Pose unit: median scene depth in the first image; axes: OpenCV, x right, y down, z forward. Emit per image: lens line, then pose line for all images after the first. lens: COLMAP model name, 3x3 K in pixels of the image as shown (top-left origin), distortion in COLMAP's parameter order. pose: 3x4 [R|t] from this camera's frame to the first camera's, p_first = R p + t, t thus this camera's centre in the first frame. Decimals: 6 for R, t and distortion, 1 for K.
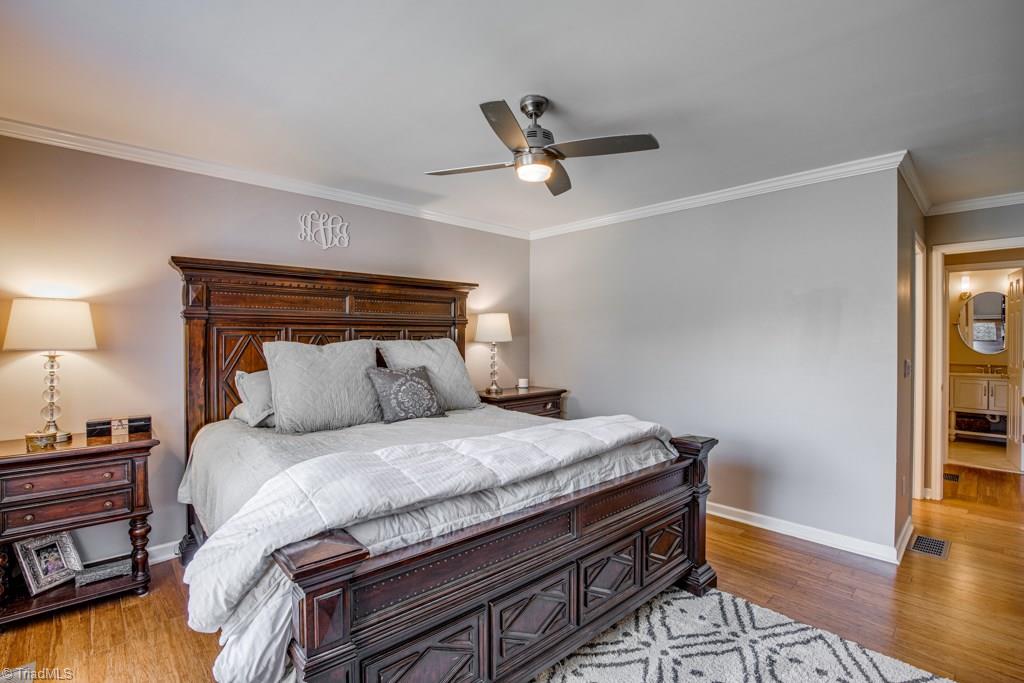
lens RADIAL K [[470.2, 0, 517.9], [0, 470.2, 339.6], [0, 0, 1]] dist [-0.032671, 0.001480]
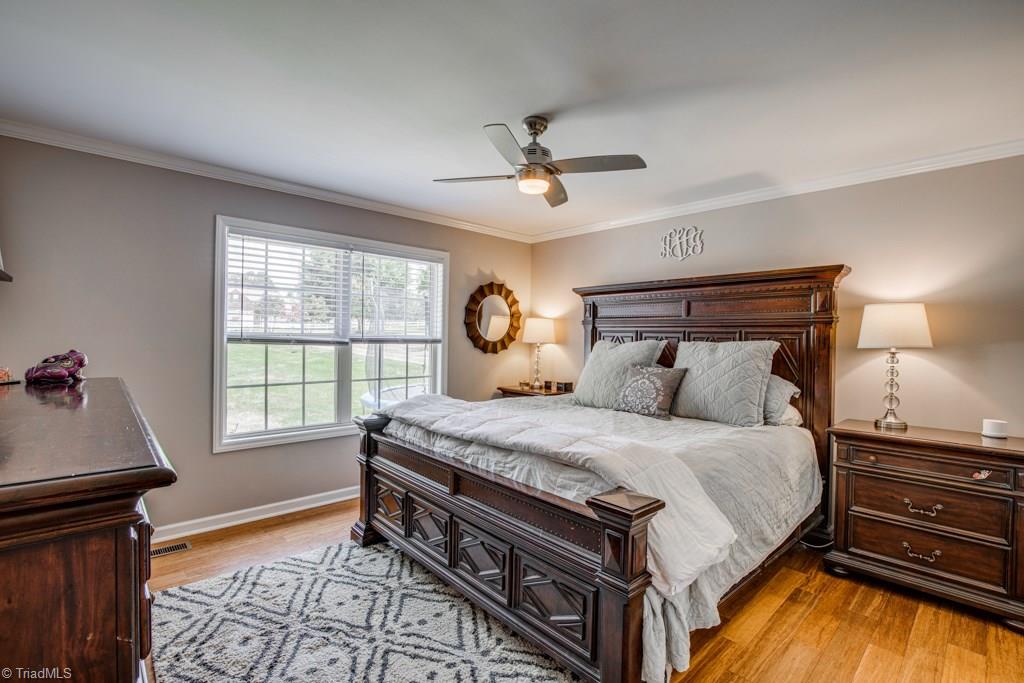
lens RADIAL K [[461.9, 0, 511.4], [0, 461.9, 331.6], [0, 0, 1]] dist [0.024009, 0.000329]
pose [[0.000541, -0.001536, -0.999999, 1.098644], [-0.014319, 0.999896, -0.001544, -0.019209], [0.999897, 0.014320, 0.000519, 0.906069]]
